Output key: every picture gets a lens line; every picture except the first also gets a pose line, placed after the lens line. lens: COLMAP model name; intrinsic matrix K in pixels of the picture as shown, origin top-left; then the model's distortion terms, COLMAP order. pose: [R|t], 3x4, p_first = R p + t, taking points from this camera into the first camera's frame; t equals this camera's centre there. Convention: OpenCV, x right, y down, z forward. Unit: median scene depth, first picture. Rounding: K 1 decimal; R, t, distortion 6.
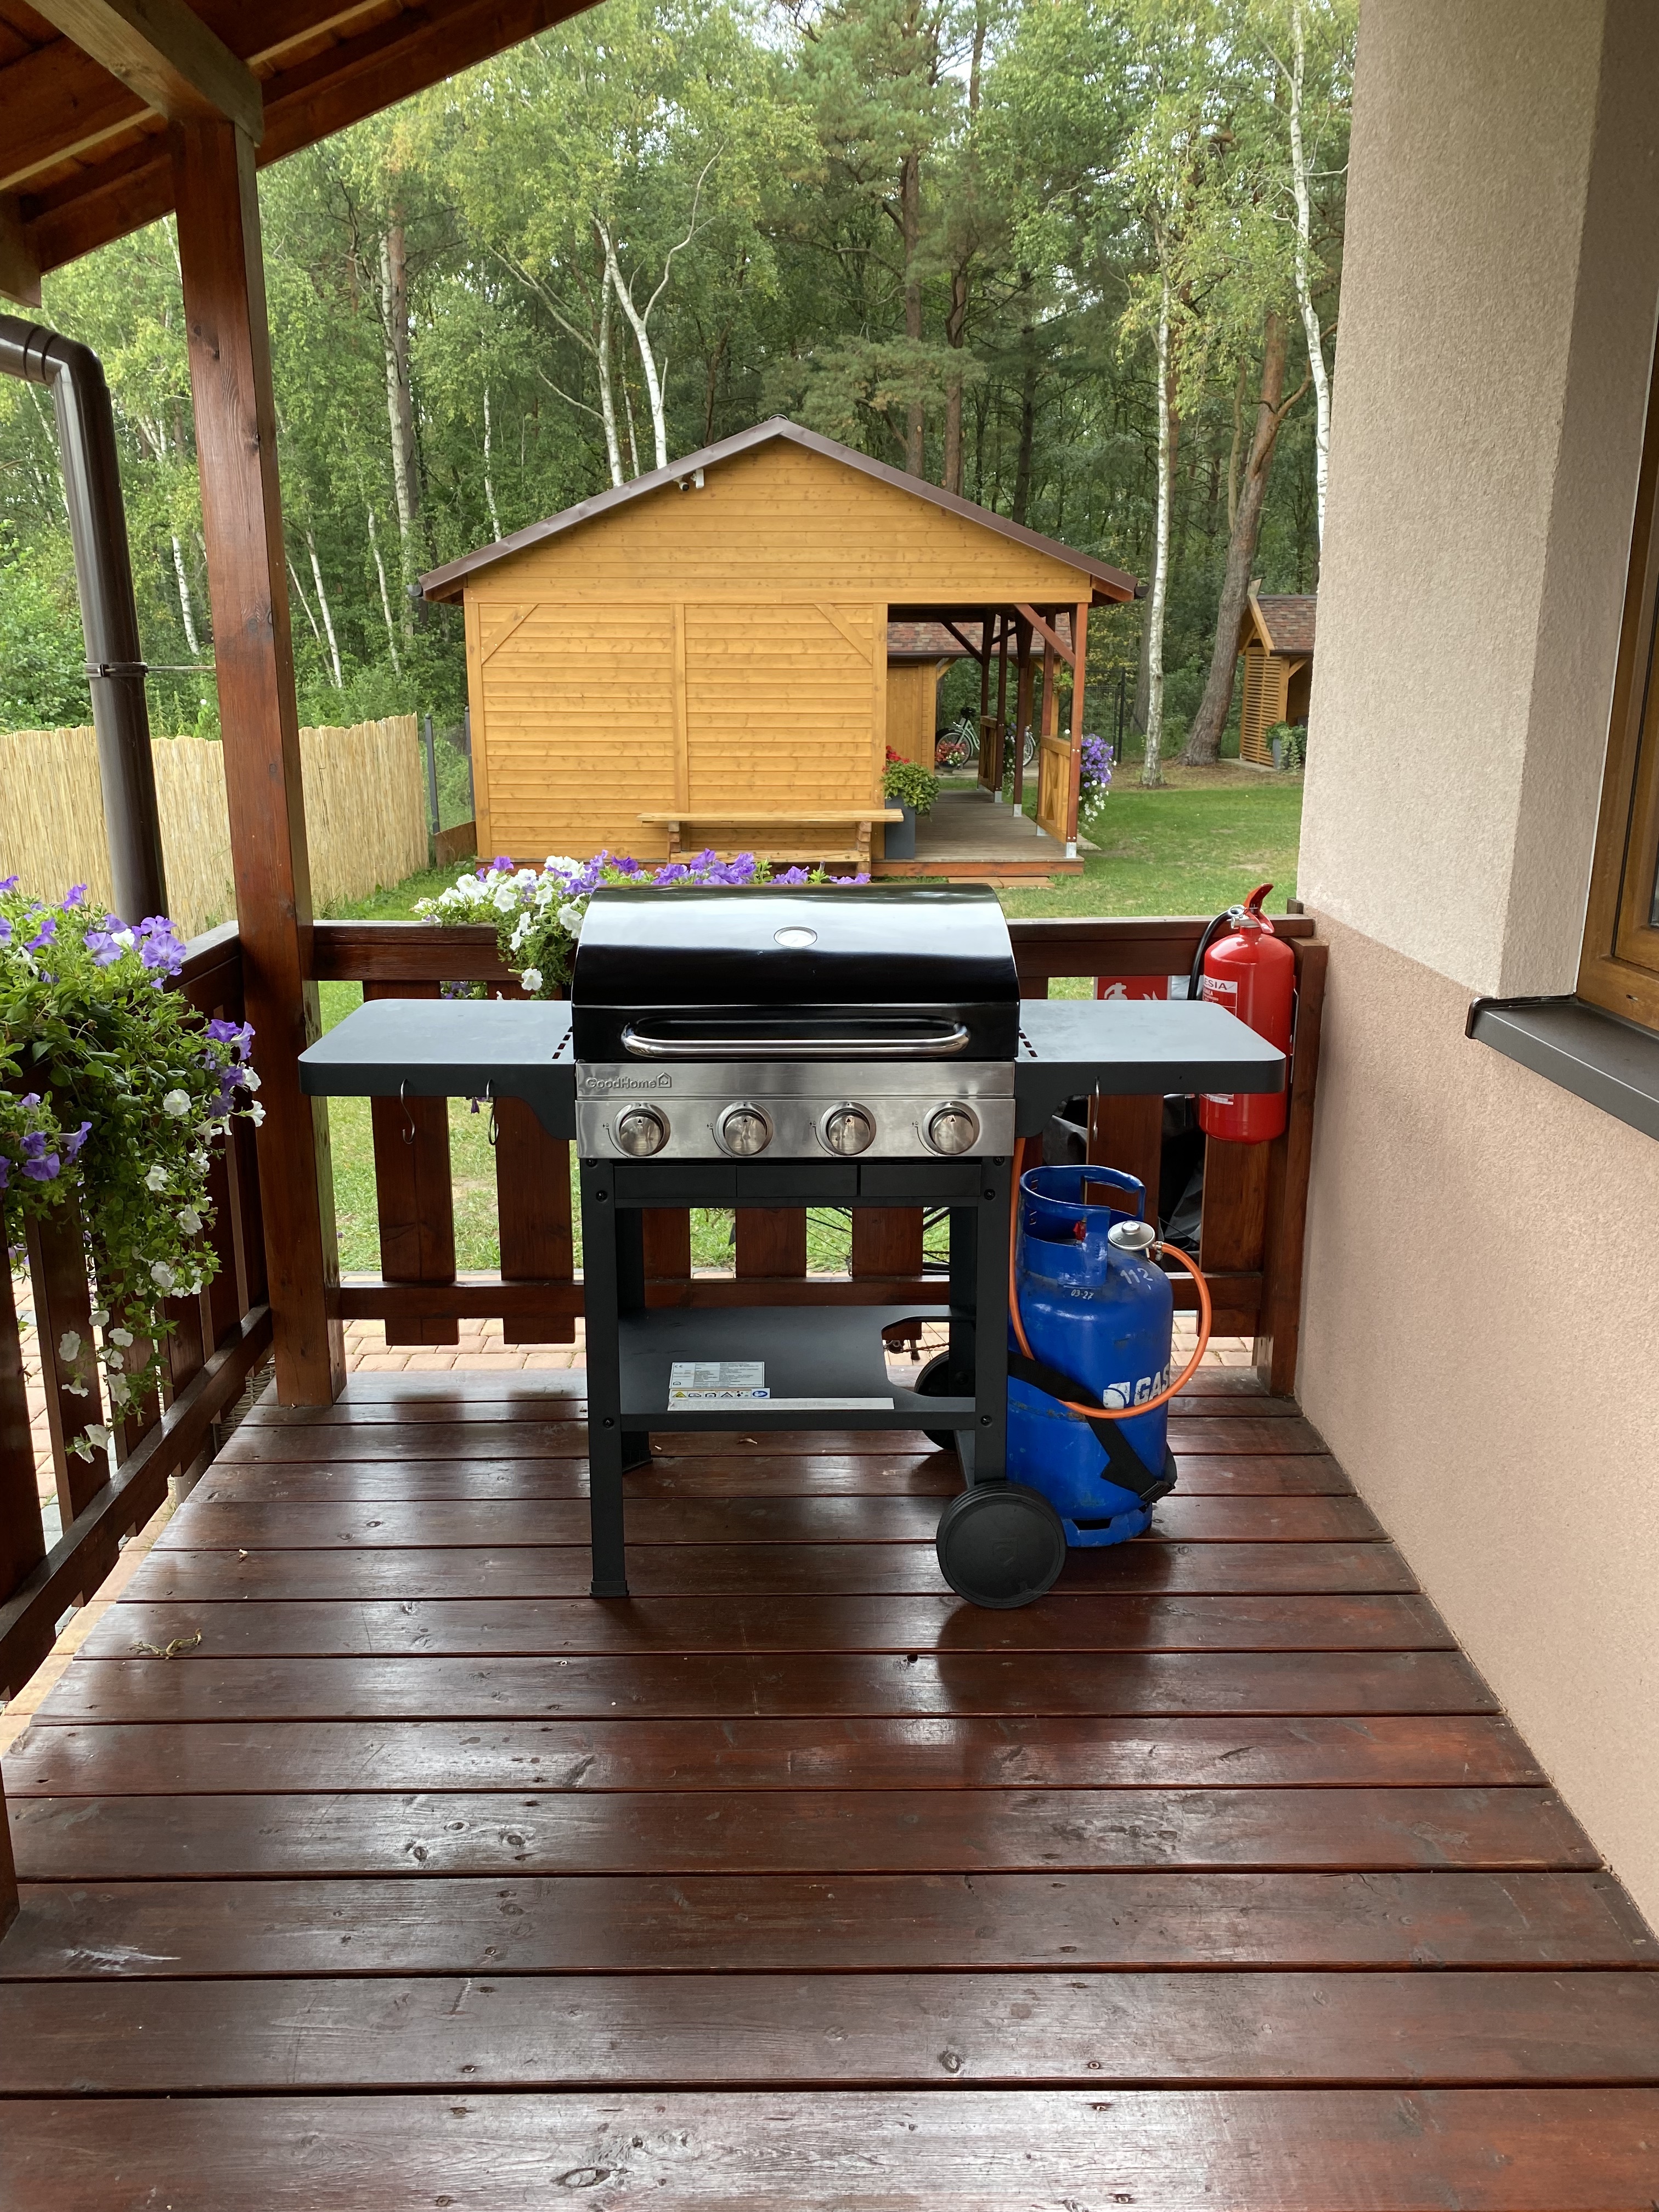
lens RADIAL K [[1708.7, 0, 834.1], [0, 1708.7, 1080.2], [0, 0, 1]] dist [0.039720, -0.048782]
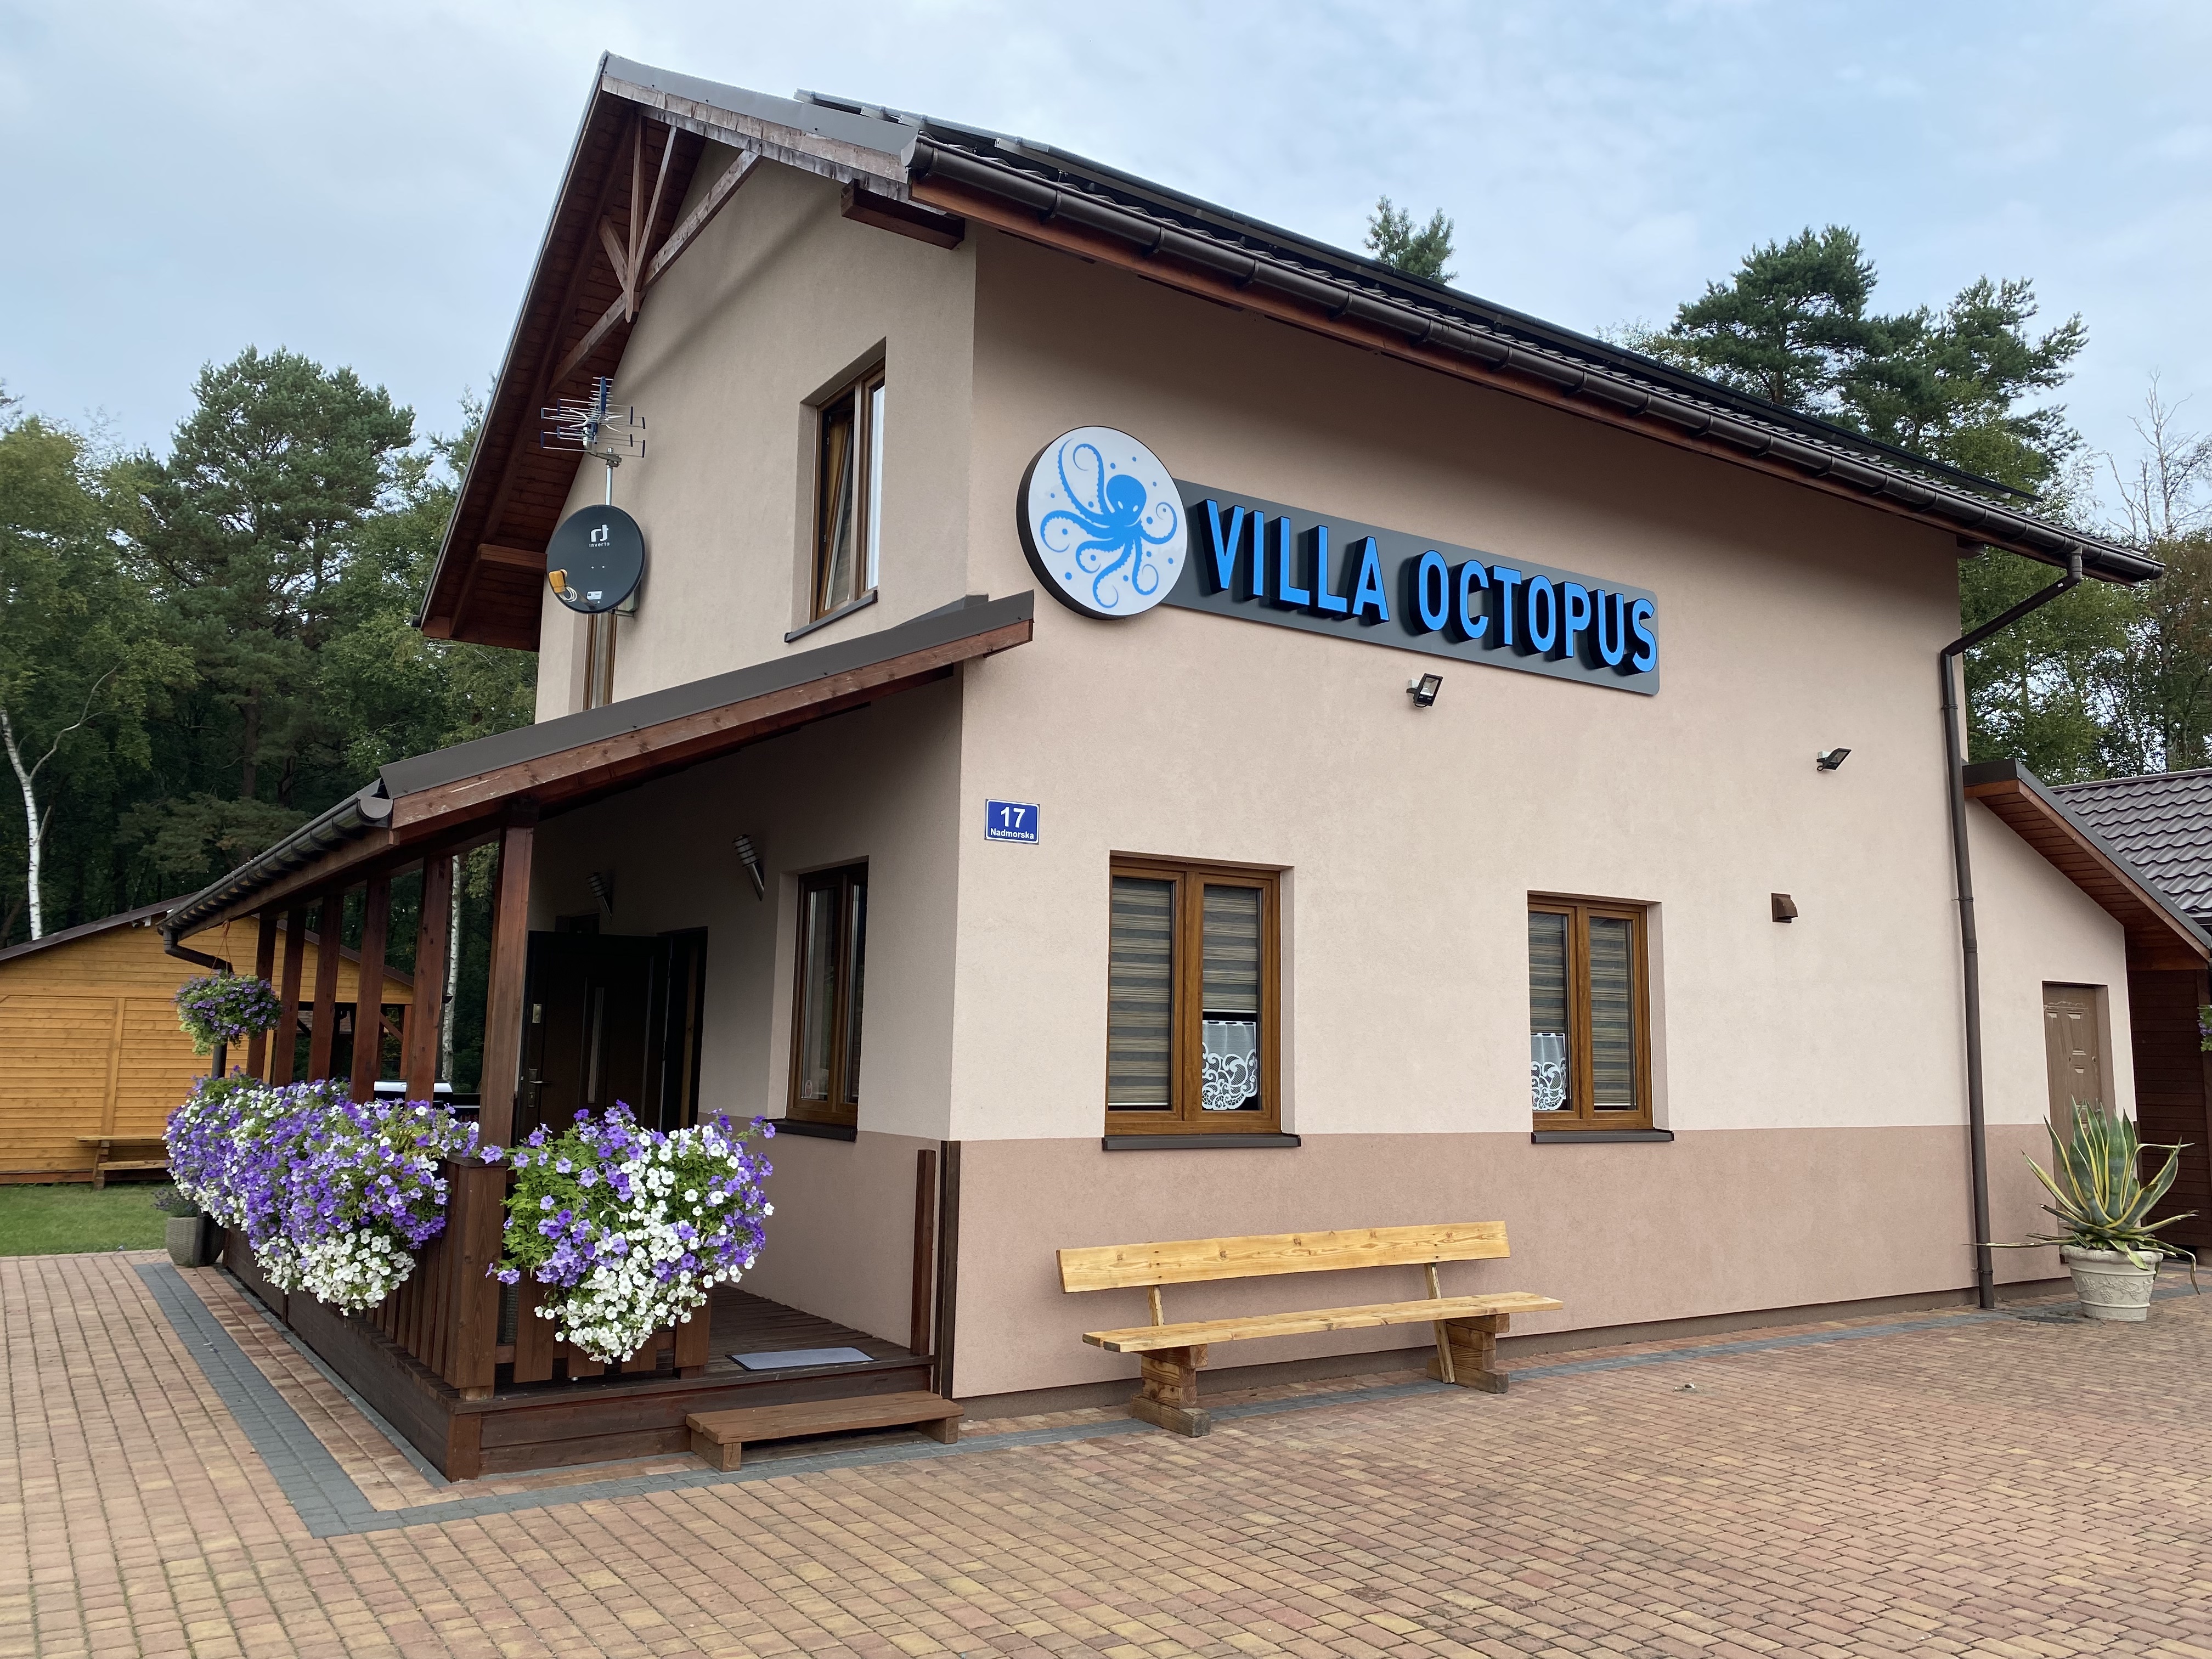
lens RADIAL K [[1708.7, 0, 1093.4], [0, 1708.7, 817.3], [0, 0, 1]] dist [0.039720, -0.048782]
pose [[0.857286, 0.082472, 0.508191, -0.084664], [0.109317, 0.935419, -0.336216, 0.108659], [-0.503100, 0.343787, 0.792906, -0.421221]]
